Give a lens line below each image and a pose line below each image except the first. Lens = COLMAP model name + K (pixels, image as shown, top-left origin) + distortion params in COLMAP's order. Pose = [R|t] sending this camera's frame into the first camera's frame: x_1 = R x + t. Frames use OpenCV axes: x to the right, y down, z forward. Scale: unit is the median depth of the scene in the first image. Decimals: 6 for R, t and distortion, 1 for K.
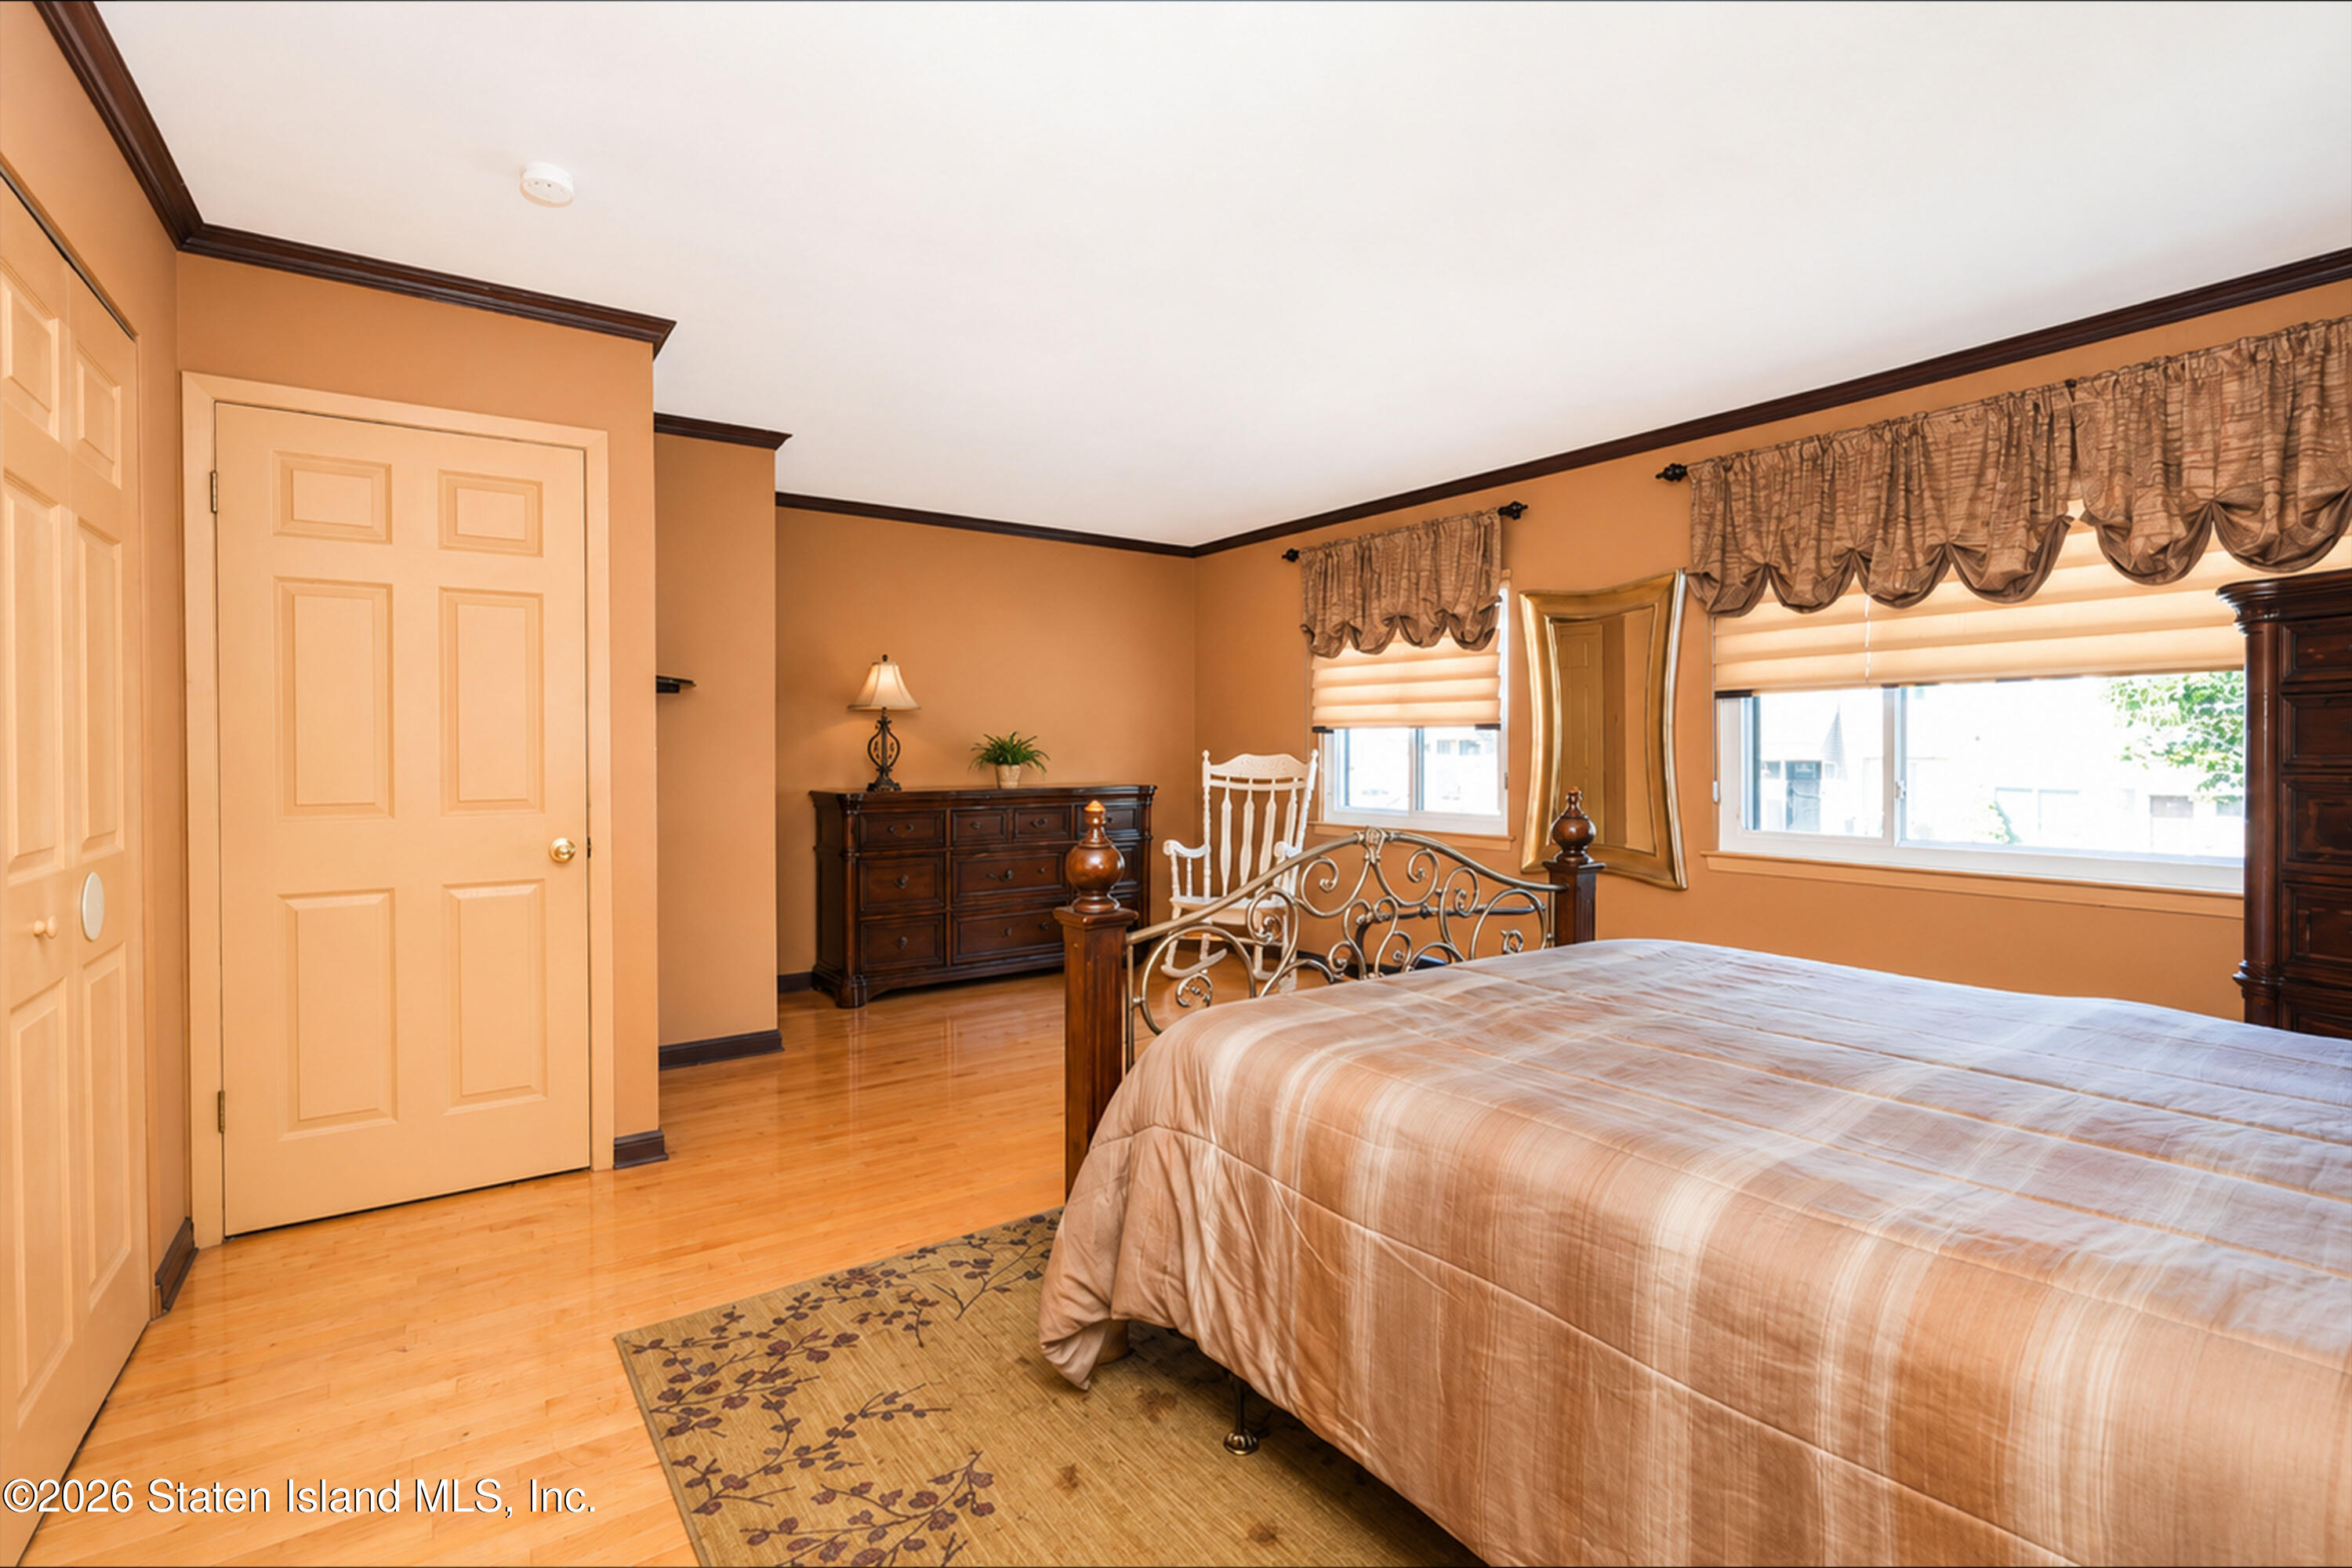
lens RADIAL K [[1091.1, 0, 1167.5], [0, 1091.1, 768.8], [0, 0, 1]] dist [0.006483, 0.001075]
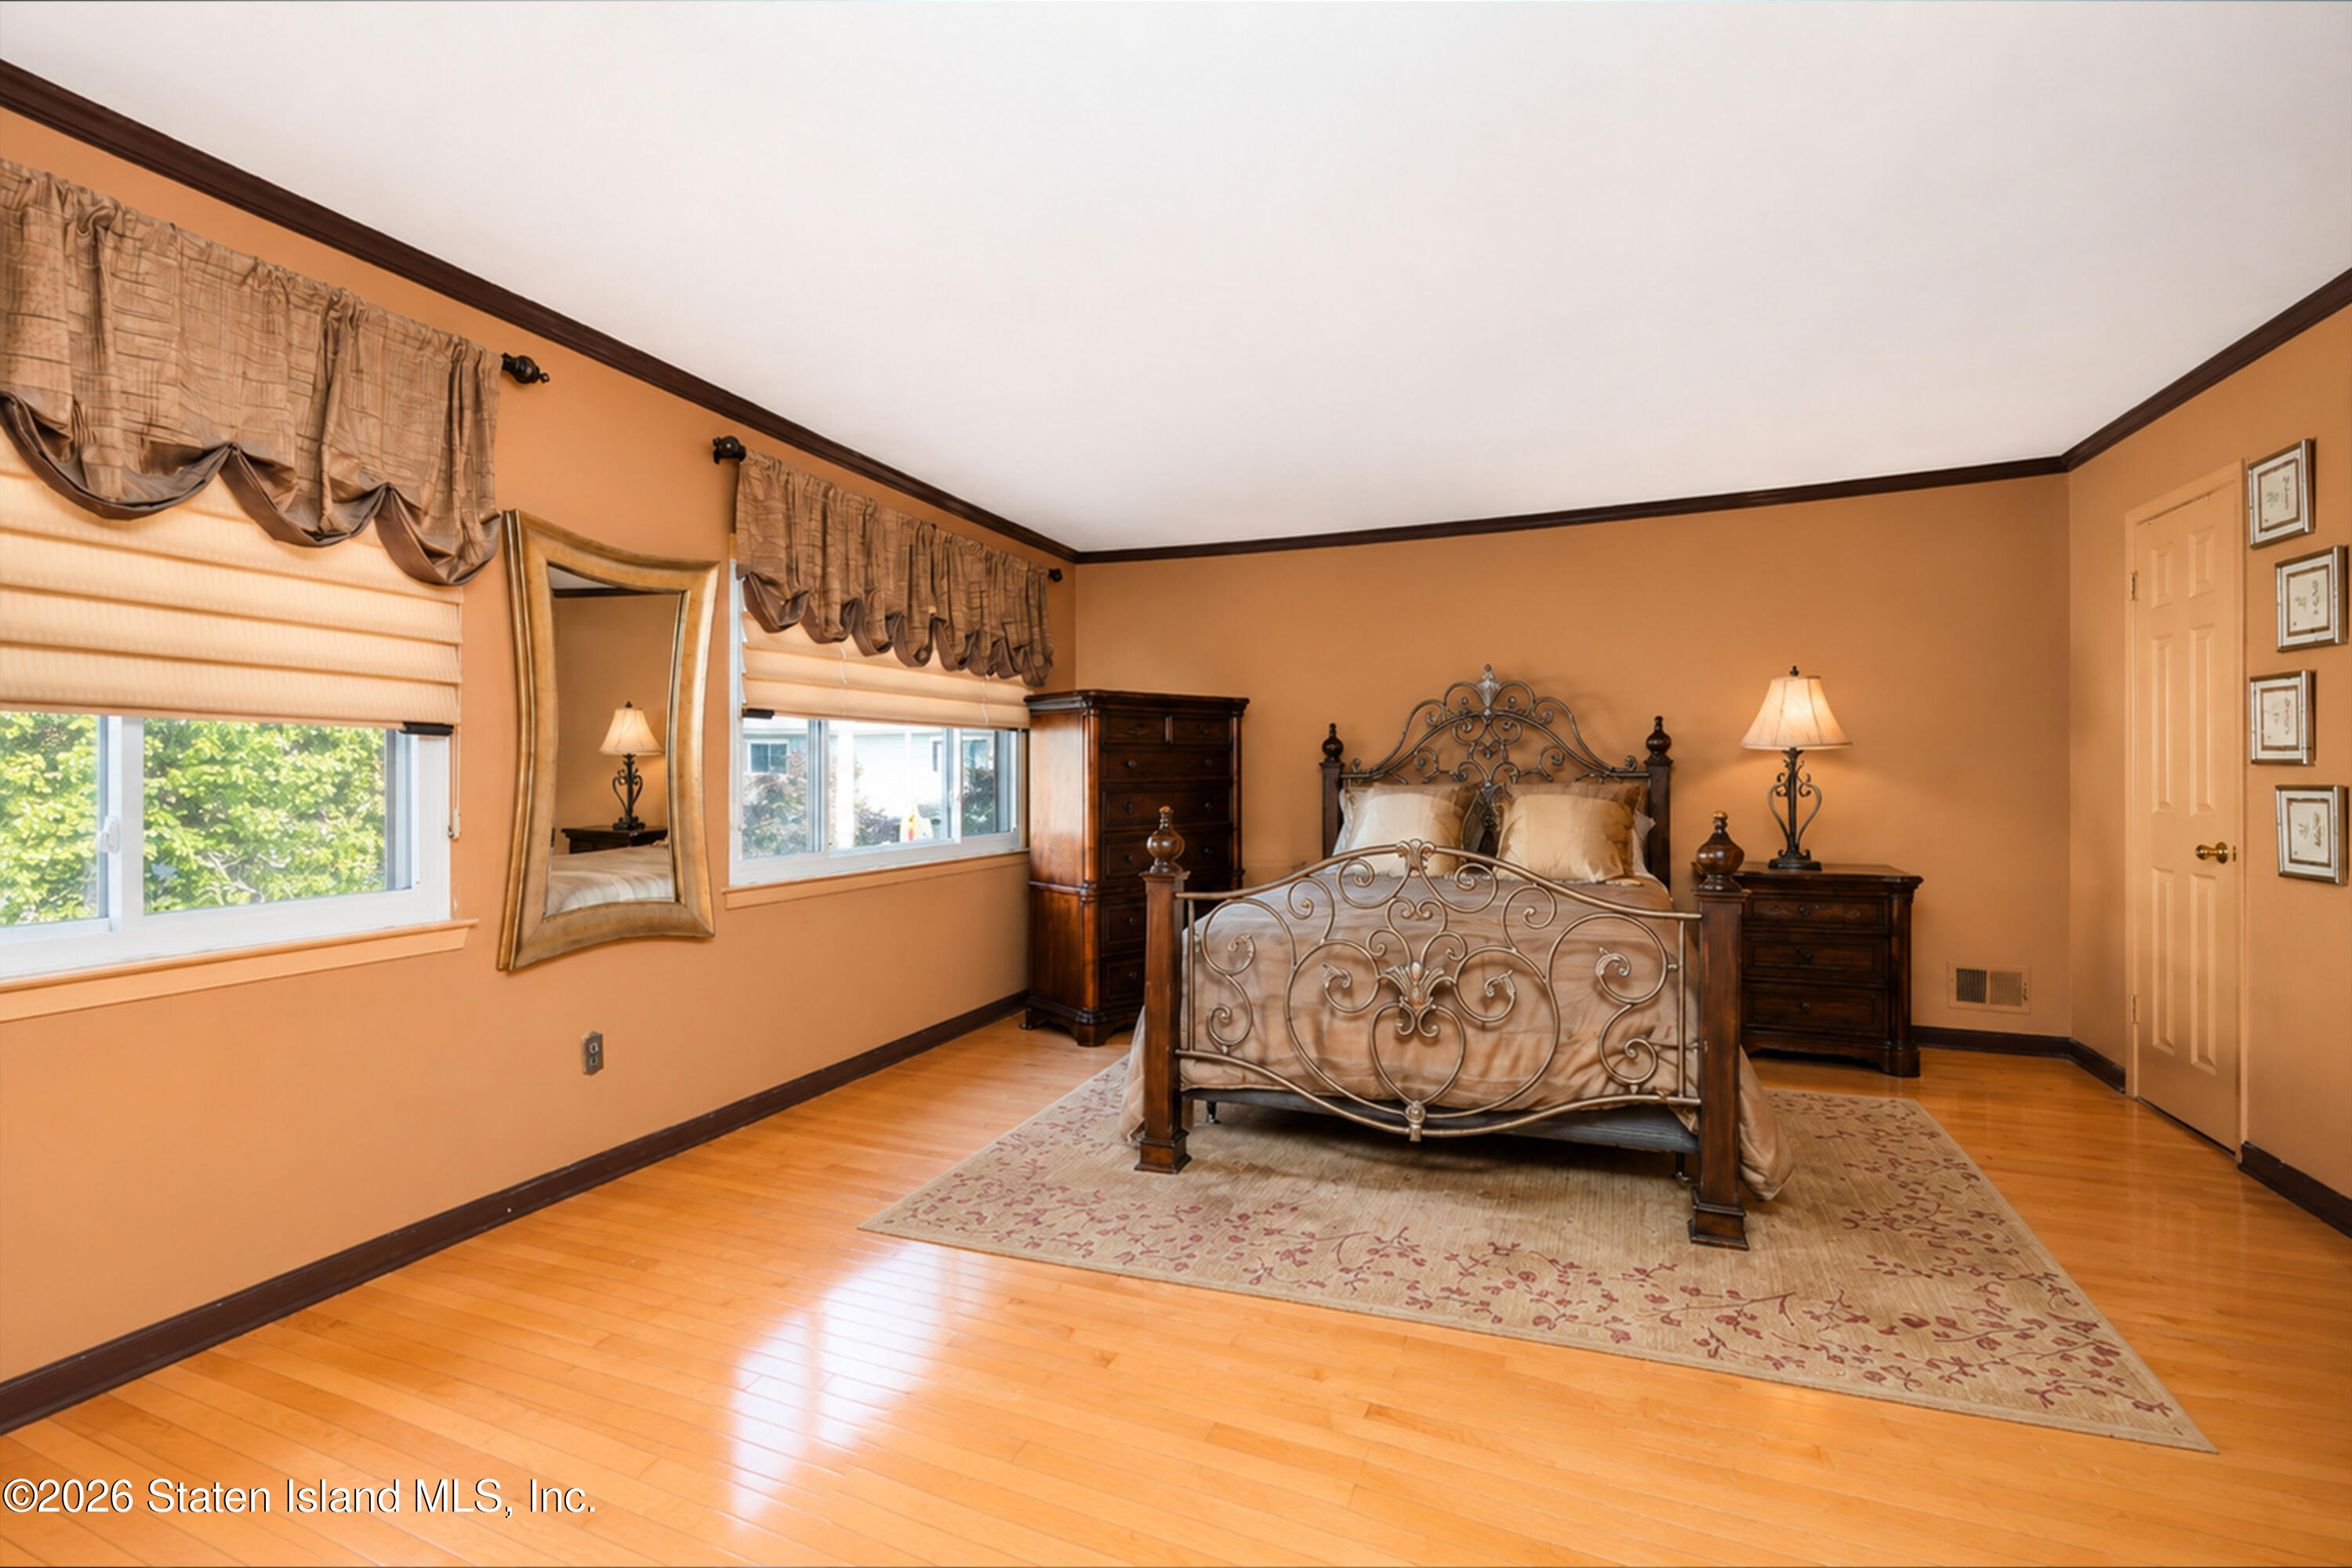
lens RADIAL K [[1091.1, 0, 1162.2], [0, 1091.1, 771.4], [0, 0, 1]] dist [0.006483, 0.001075]
pose [[-0.509961, 0.008523, 0.860155, -0.450676], [0.019734, 0.999804, 0.001793, -0.014010], [-0.859971, 0.017889, -0.510029, 1.153672]]
